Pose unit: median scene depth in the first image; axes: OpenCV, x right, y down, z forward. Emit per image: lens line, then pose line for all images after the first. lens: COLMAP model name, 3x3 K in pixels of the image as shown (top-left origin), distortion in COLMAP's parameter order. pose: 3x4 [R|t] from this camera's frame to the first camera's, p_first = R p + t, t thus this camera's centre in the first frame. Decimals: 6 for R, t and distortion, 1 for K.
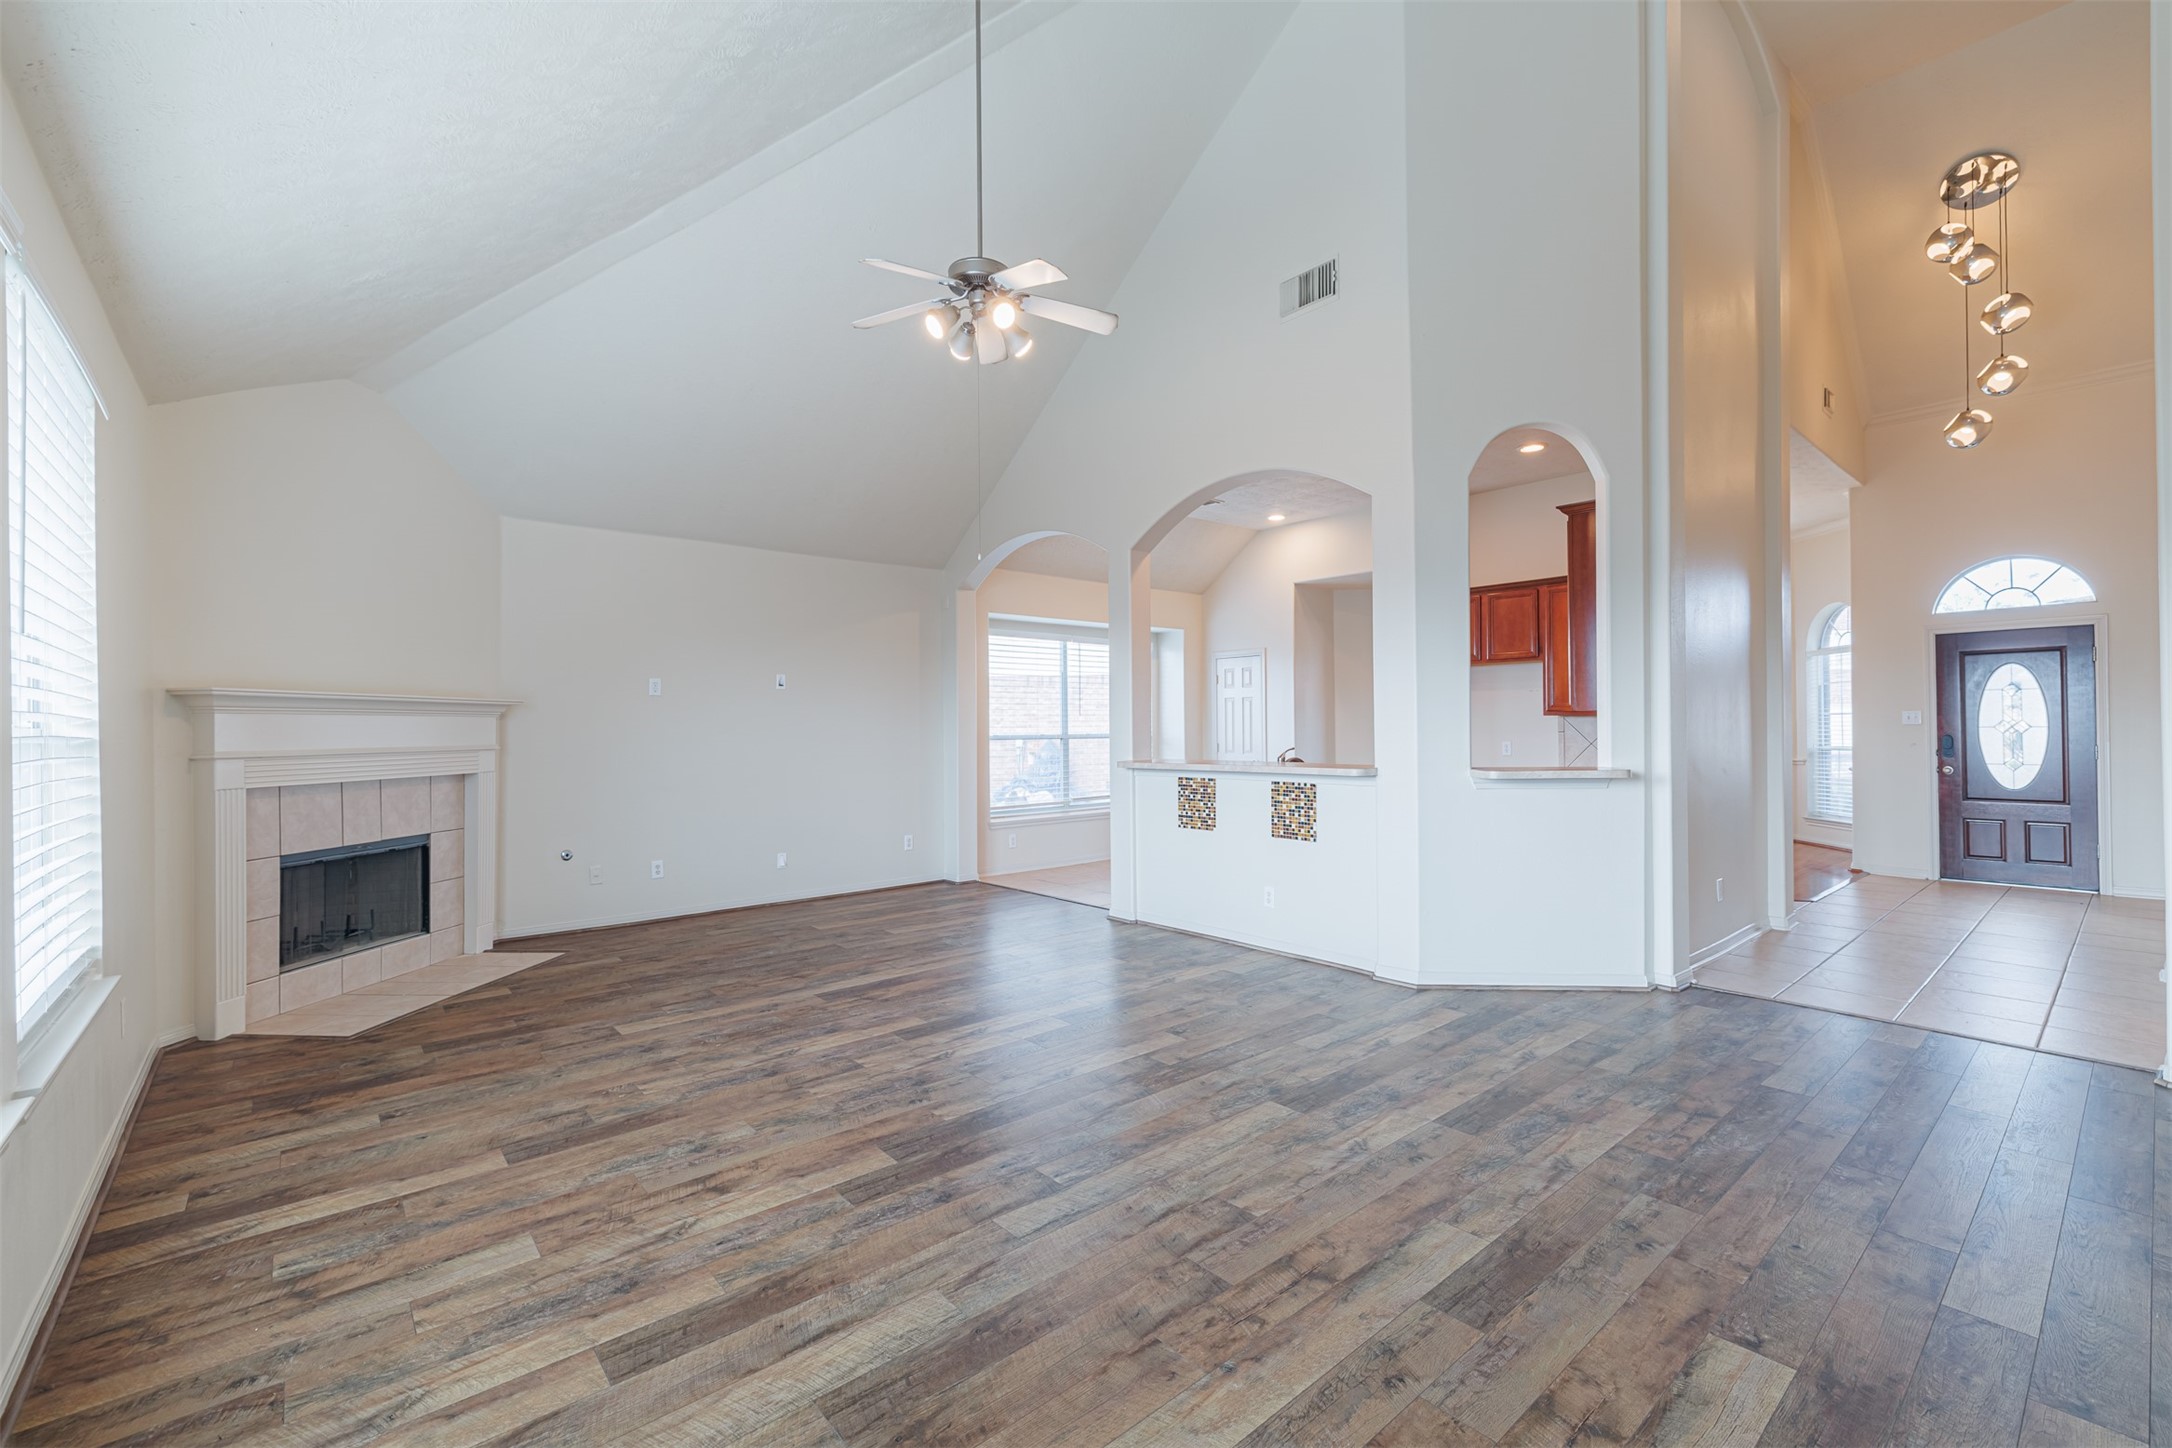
lens RADIAL K [[911.1, 0, 1092.0], [0, 911.1, 720.4], [0, 0, 1]] dist [0.010917, -0.003139]
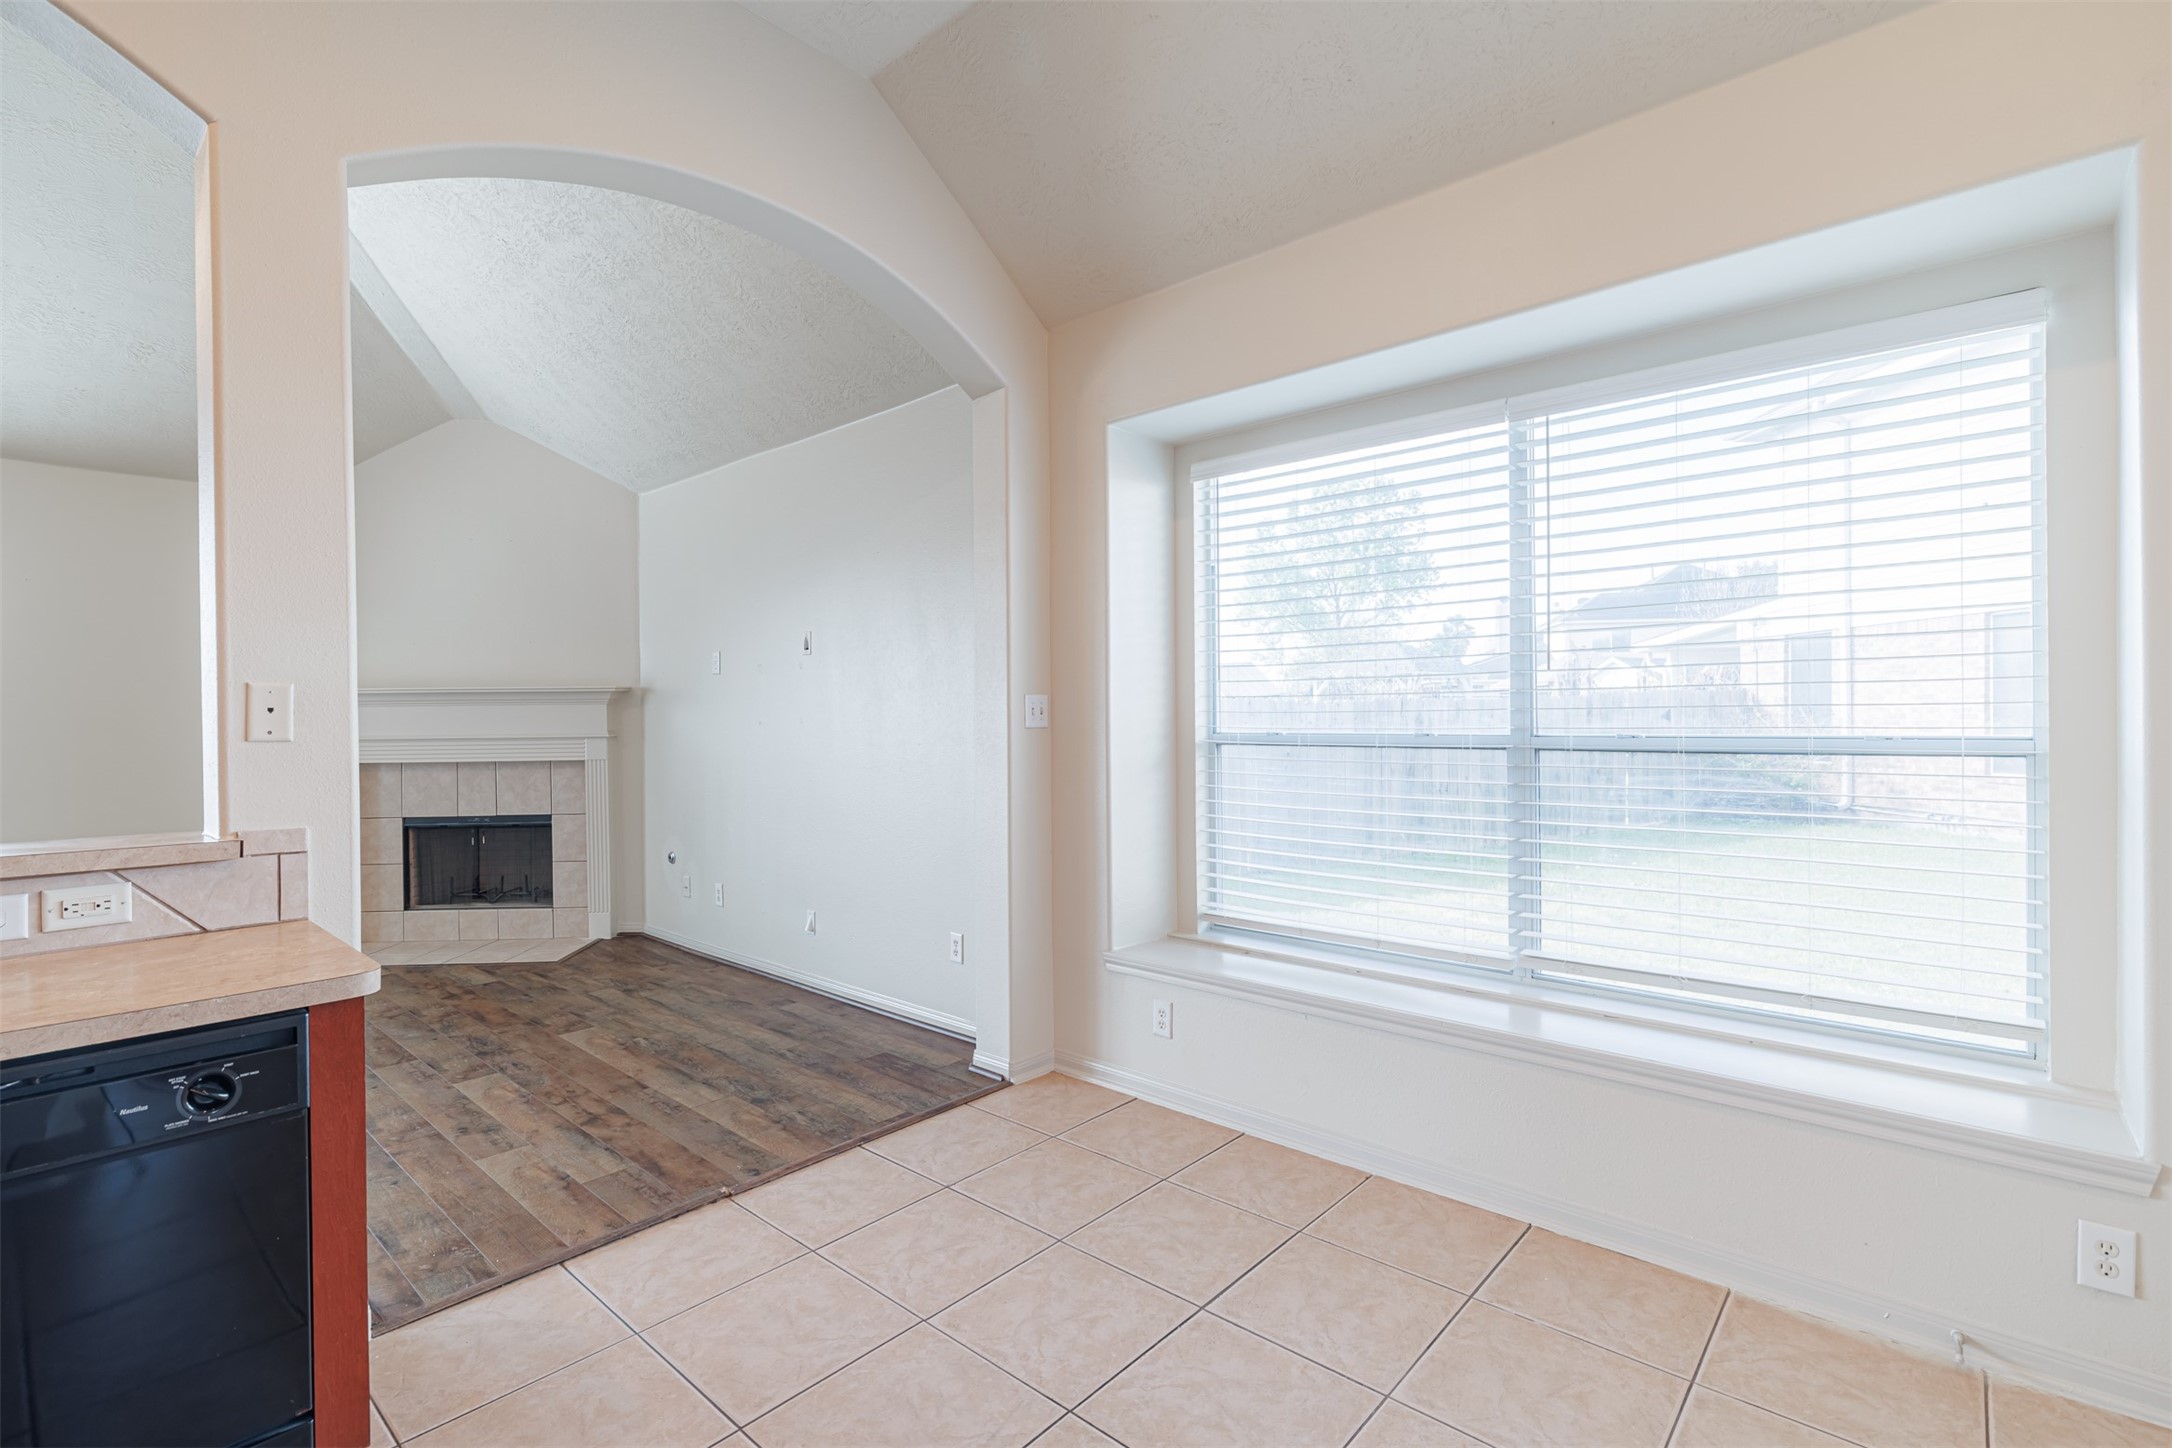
lens RADIAL K [[974.5, 0, 1080.7], [0, 974.5, 718.9], [0, 0, 1]] dist [0.000978, 0.000122]
pose [[0.122261, 0.013488, -0.992406, 0.636751], [0.016271, 0.999746, 0.015592, 0.006049], [0.992365, -0.018054, 0.122010, 1.989411]]
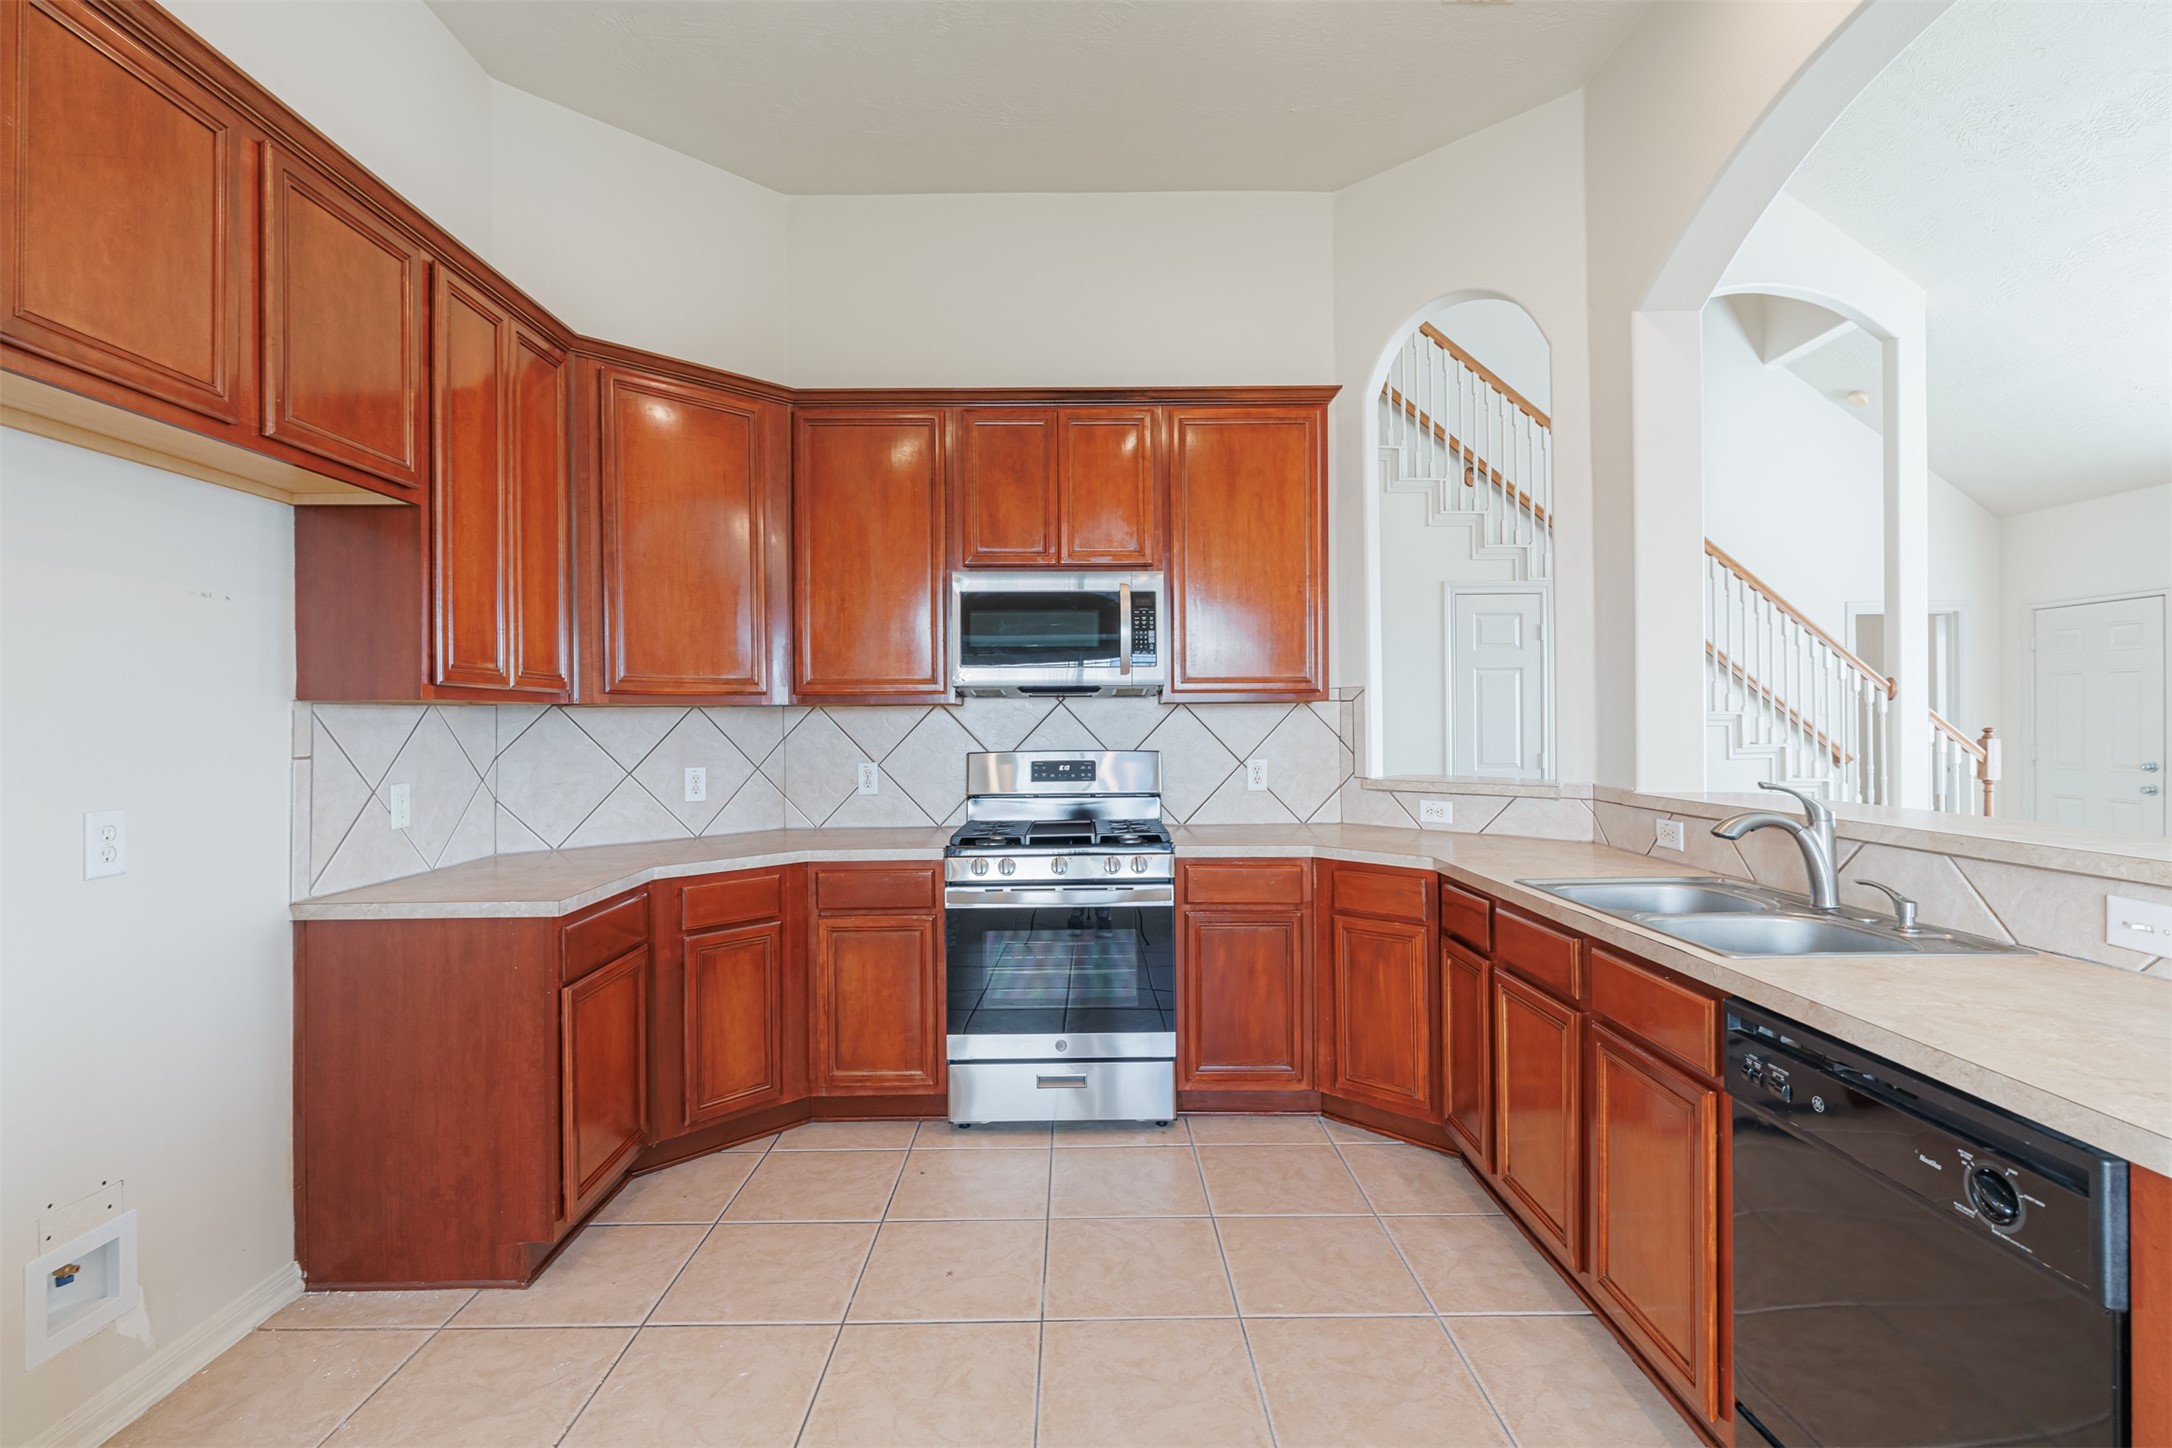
lens RADIAL K [[974.5, 0, 1085.2], [0, 974.5, 719.1], [0, 0, 1]] dist [0.000978, 0.000122]
pose [[-0.758605, 0.014803, 0.651383, 0.241898], [0.008632, 0.999882, -0.012671, 0.012552], [-0.651494, -0.003989, -0.758643, 2.089621]]
